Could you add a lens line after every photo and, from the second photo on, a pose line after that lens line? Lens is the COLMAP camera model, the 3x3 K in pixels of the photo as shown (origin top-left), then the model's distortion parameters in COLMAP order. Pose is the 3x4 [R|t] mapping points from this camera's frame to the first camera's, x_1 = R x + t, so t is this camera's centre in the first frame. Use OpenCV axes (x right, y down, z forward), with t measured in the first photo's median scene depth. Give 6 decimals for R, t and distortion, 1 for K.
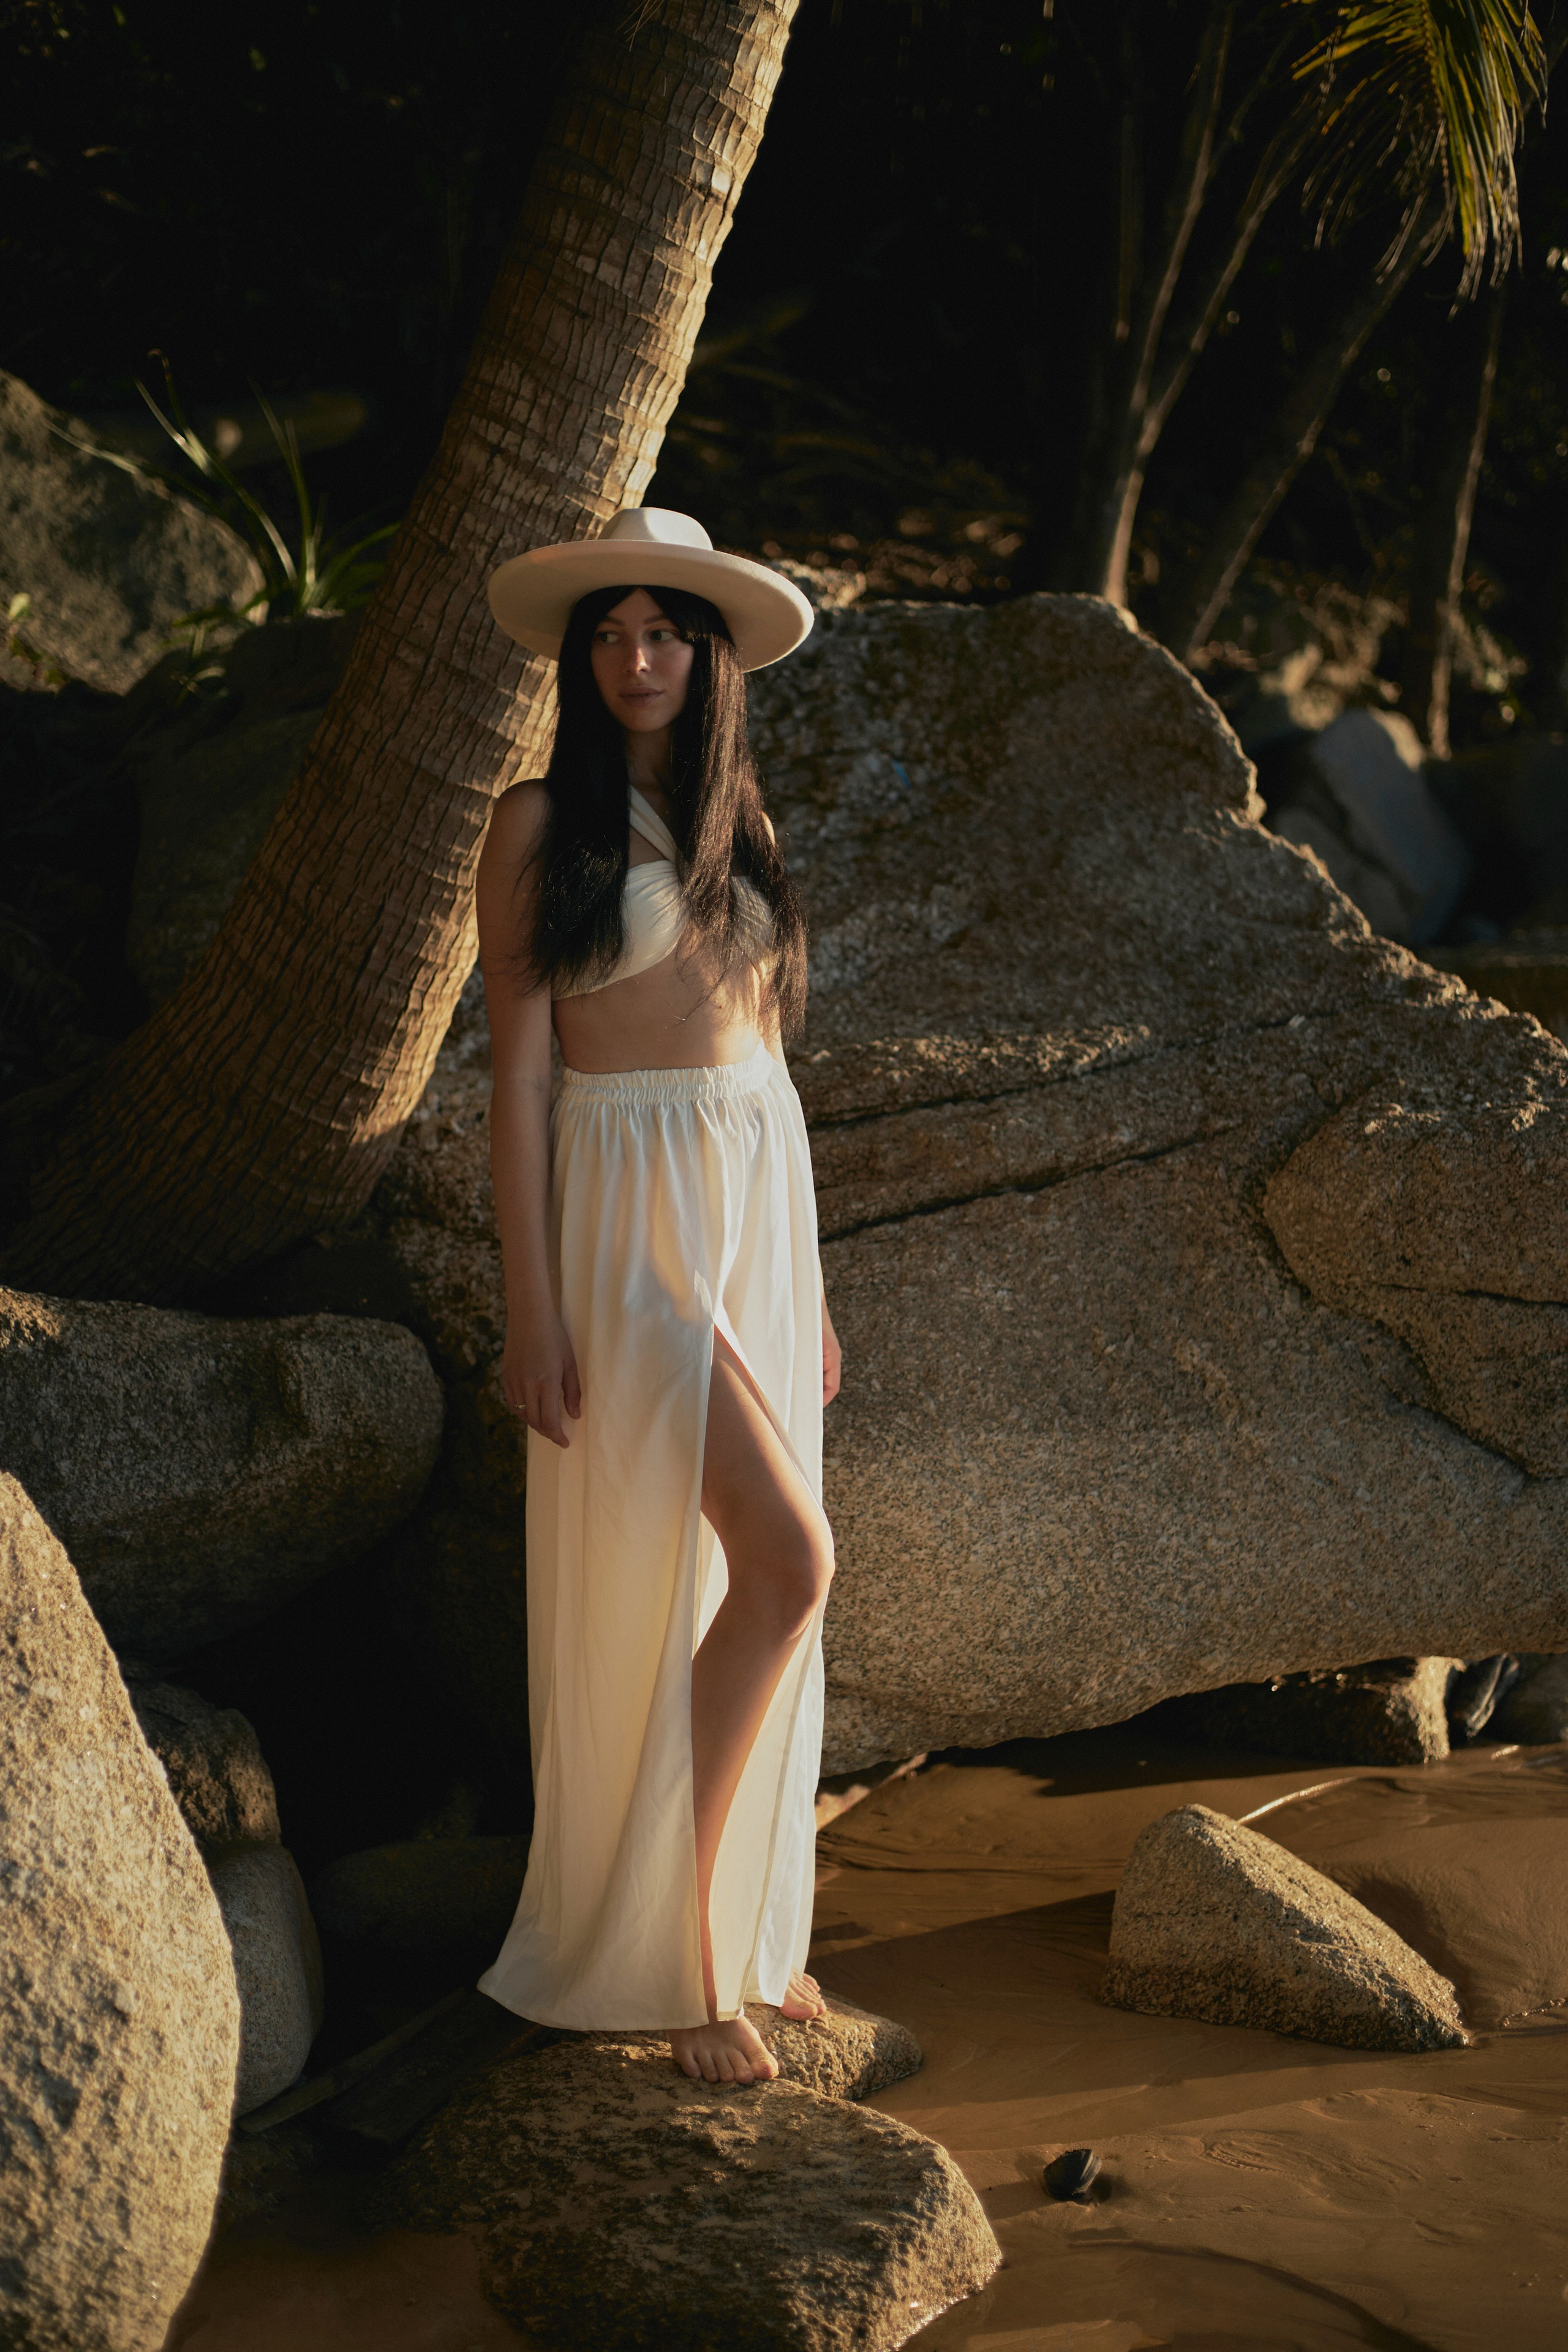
lens RADIAL K [[3356.8, 0, 788.9], [0, 3356.8, 1186.2], [0, 0, 1]] dist [-0.024941, 0.000000]
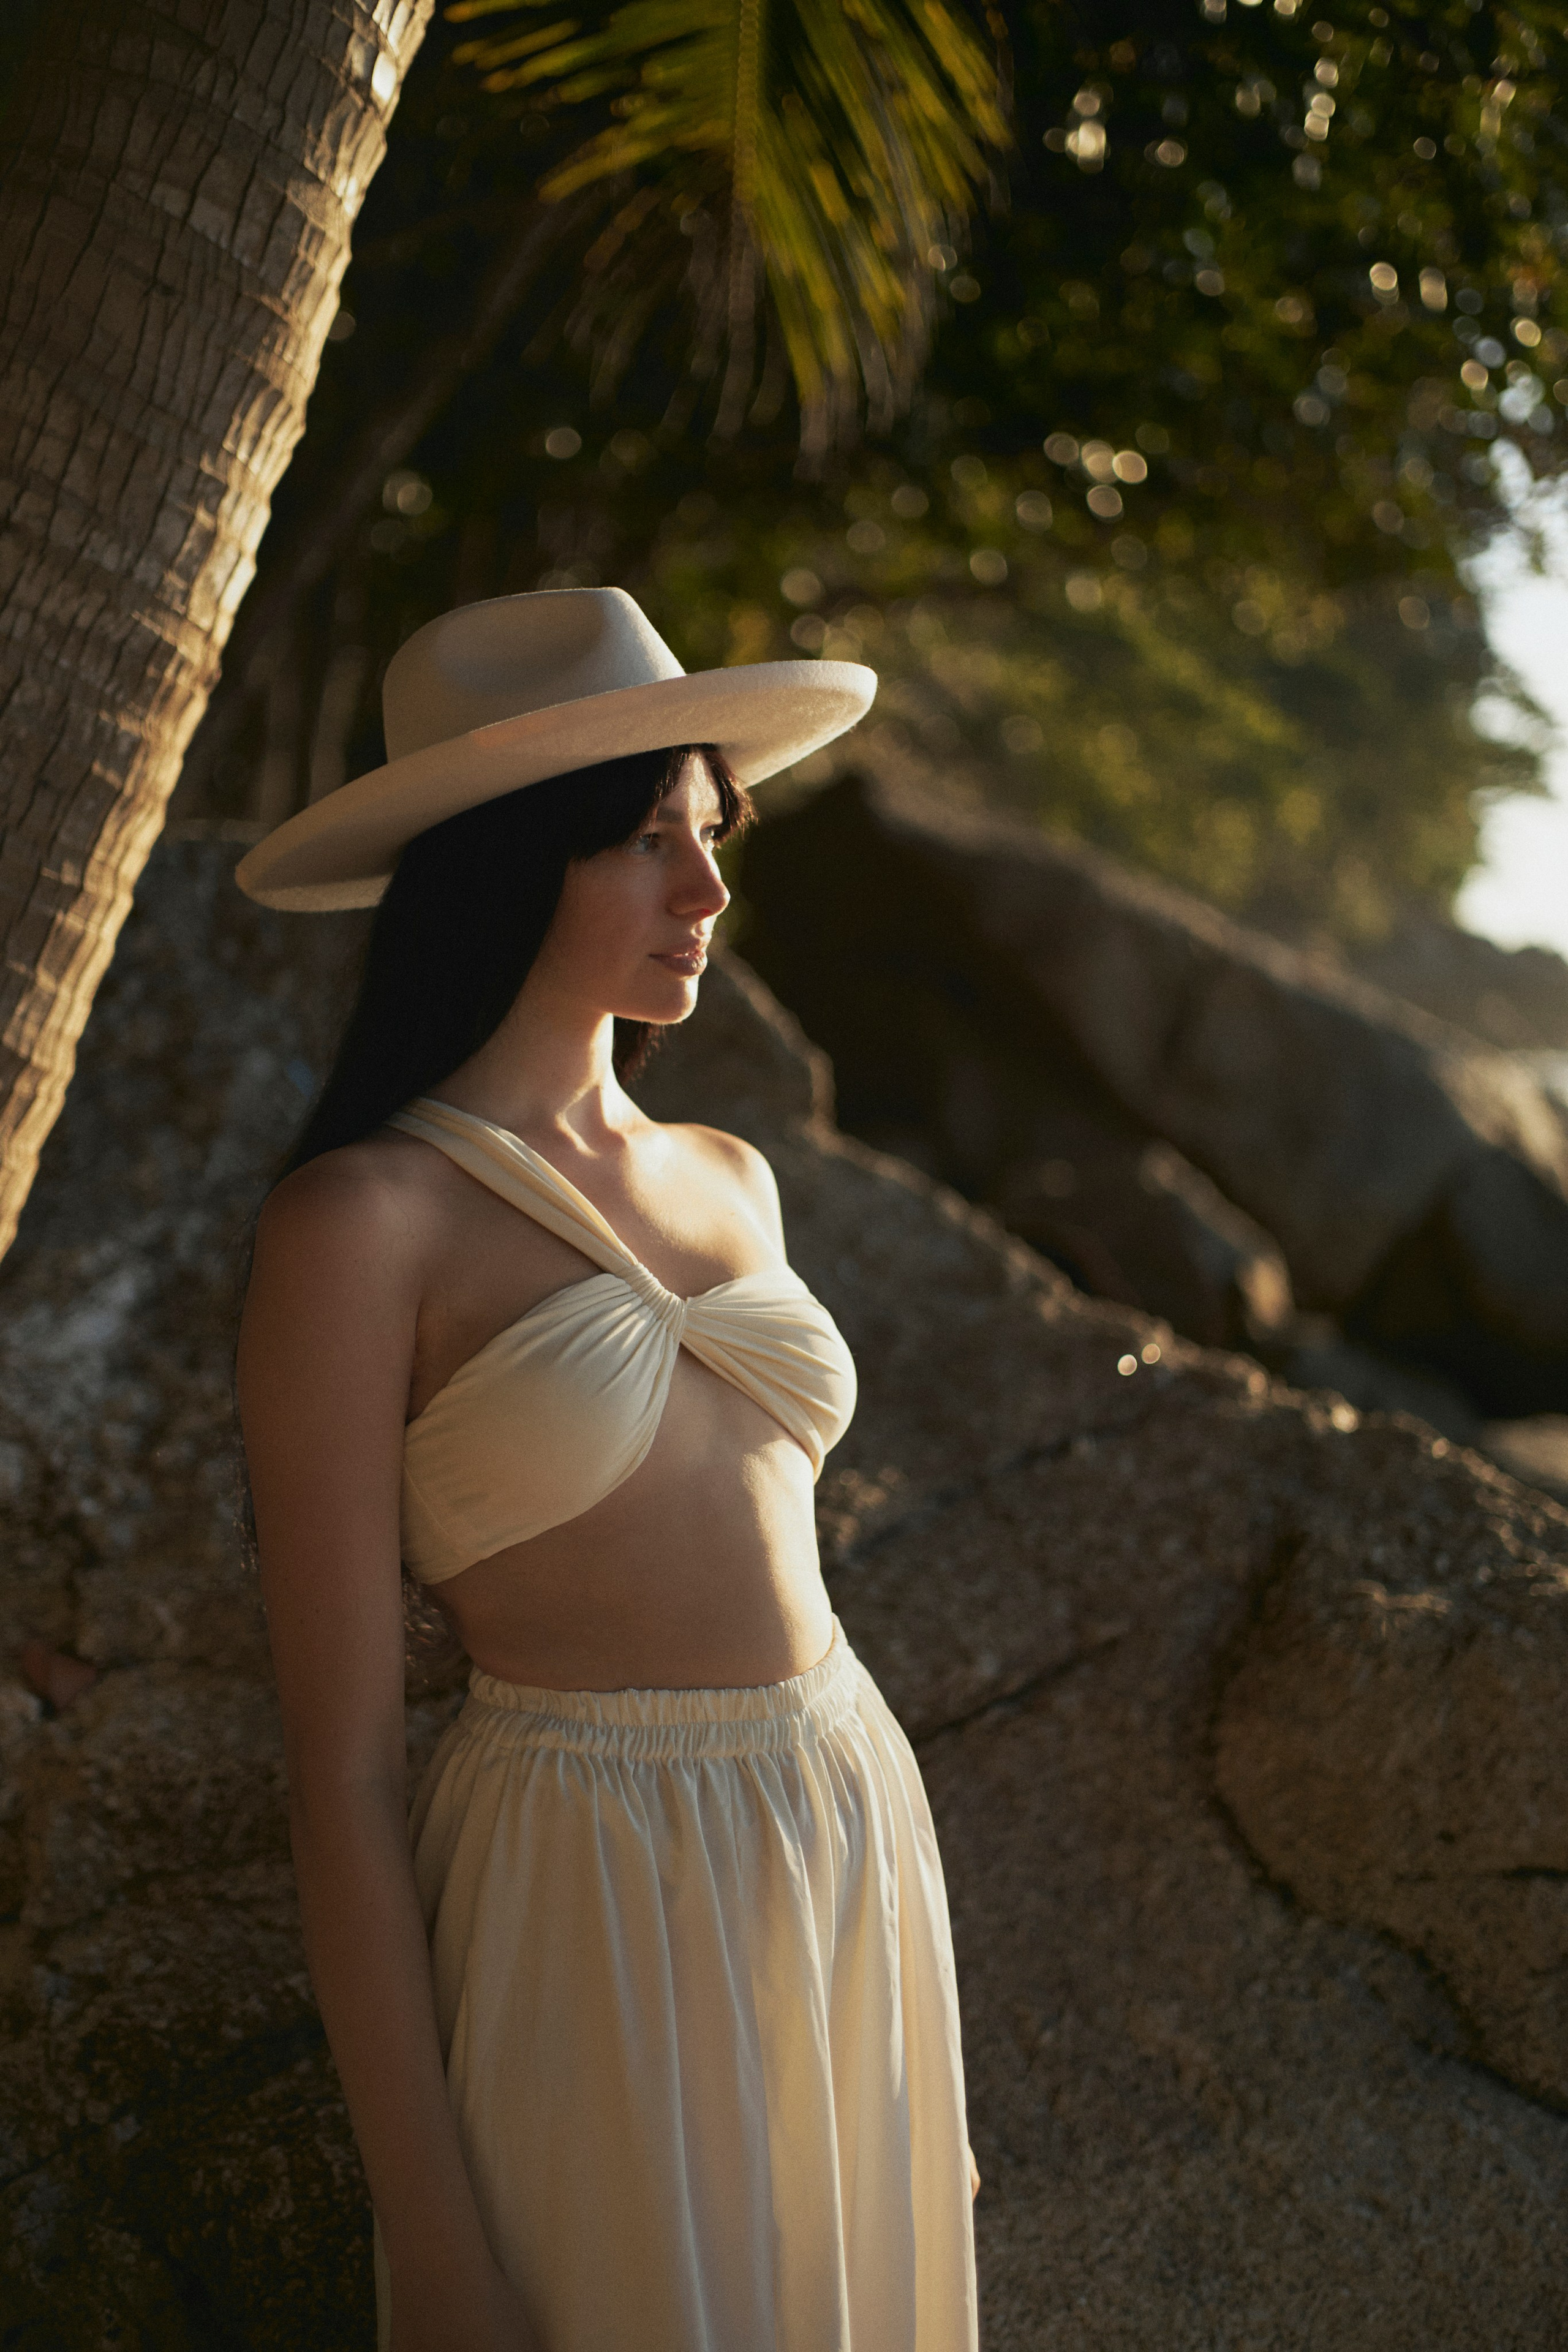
lens RADIAL K [[3356.8, 0, 781.2], [0, 3356.8, 1155.9], [0, 0, 1]] dist [-0.024941, 0.000000]
pose [[0.924532, -0.029422, 0.379967, -0.173946], [0.061260, 0.995524, -0.071971, -0.069386], [-0.376148, 0.089816, 0.922196, 0.447929]]
